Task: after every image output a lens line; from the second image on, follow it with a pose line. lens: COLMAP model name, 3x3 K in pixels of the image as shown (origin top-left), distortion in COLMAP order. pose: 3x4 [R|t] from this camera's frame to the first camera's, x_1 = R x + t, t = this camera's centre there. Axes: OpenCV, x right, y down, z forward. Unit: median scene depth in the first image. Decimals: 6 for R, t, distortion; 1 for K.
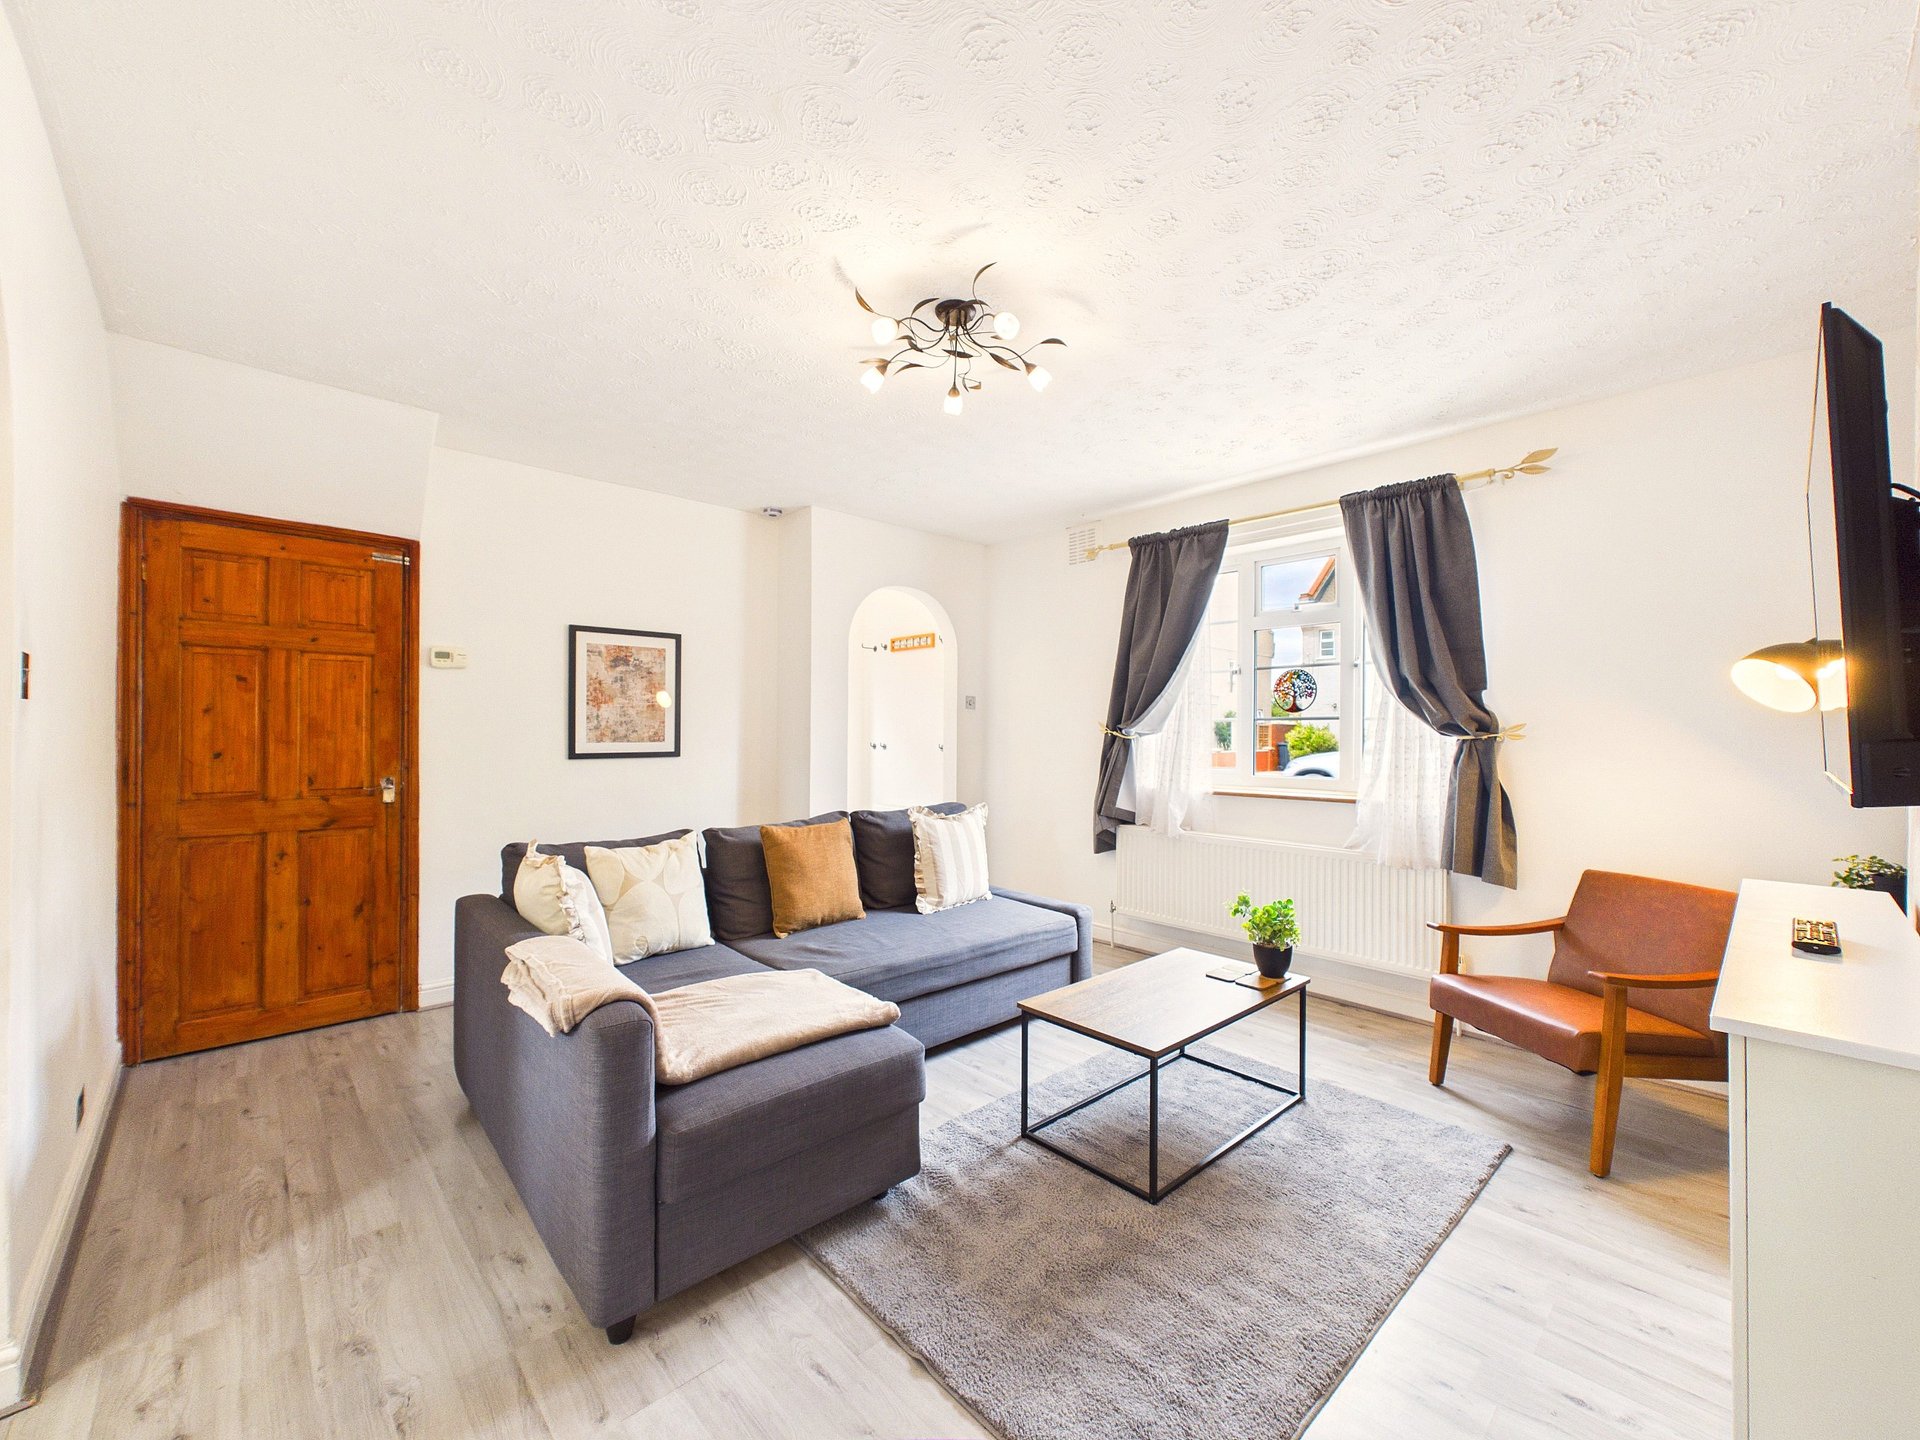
lens RADIAL K [[774.0, 0, 957.7], [0, 774.0, 722.5], [0, 0, 1]] dist [0.000181, 0.000212]
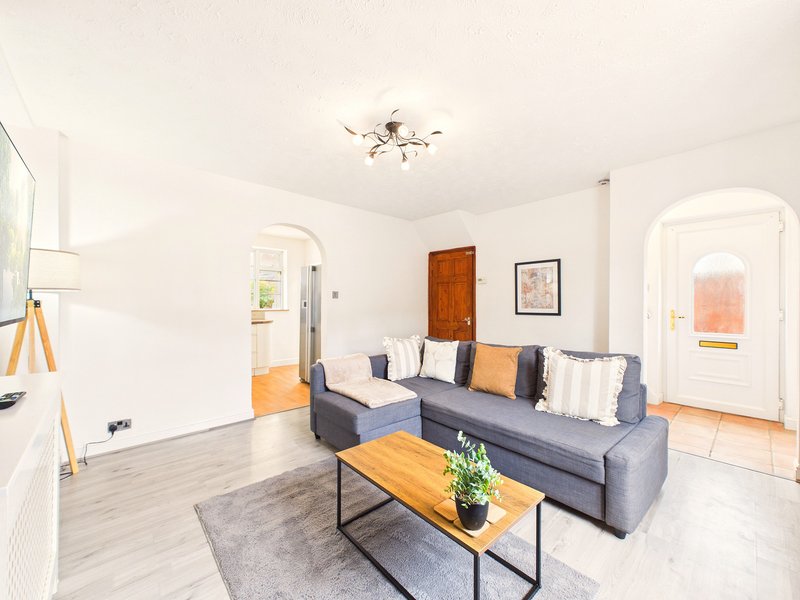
lens RADIAL K [[322.5, 0, 400.2], [0, 322.5, 303.1], [0, 0, 1]] dist [0.000181, 0.000212]
pose [[-0.004235, -0.003373, -0.999985, 0.632885], [0.011257, 0.999931, -0.003421, 0.008632], [0.999928, -0.011272, -0.004196, 0.657041]]
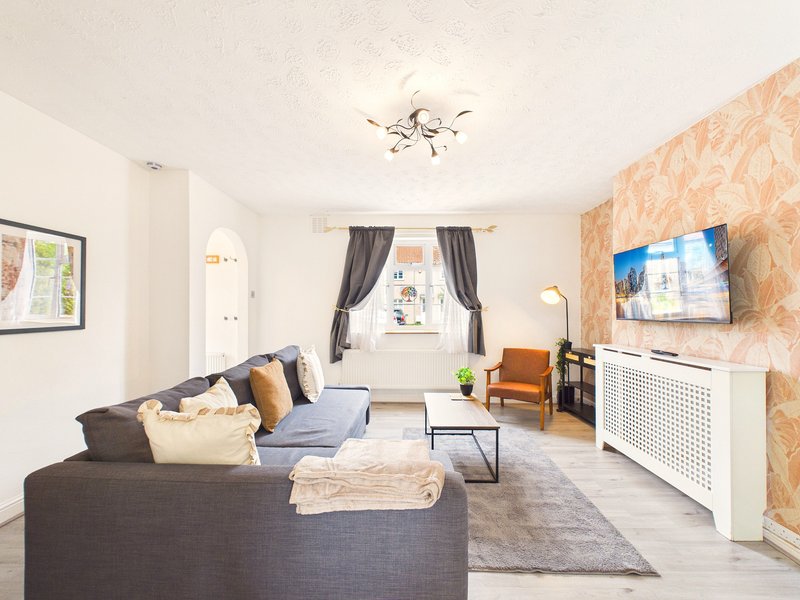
lens RADIAL K [[322.5, 0, 401.1], [0, 322.5, 307.4], [0, 0, 1]] dist [0.000181, 0.000212]
pose [[0.694607, 0.000820, 0.719389, -0.446356], [-0.005311, 0.999978, 0.003988, 0.001759], [-0.719370, -0.006591, 0.694596, 0.257987]]
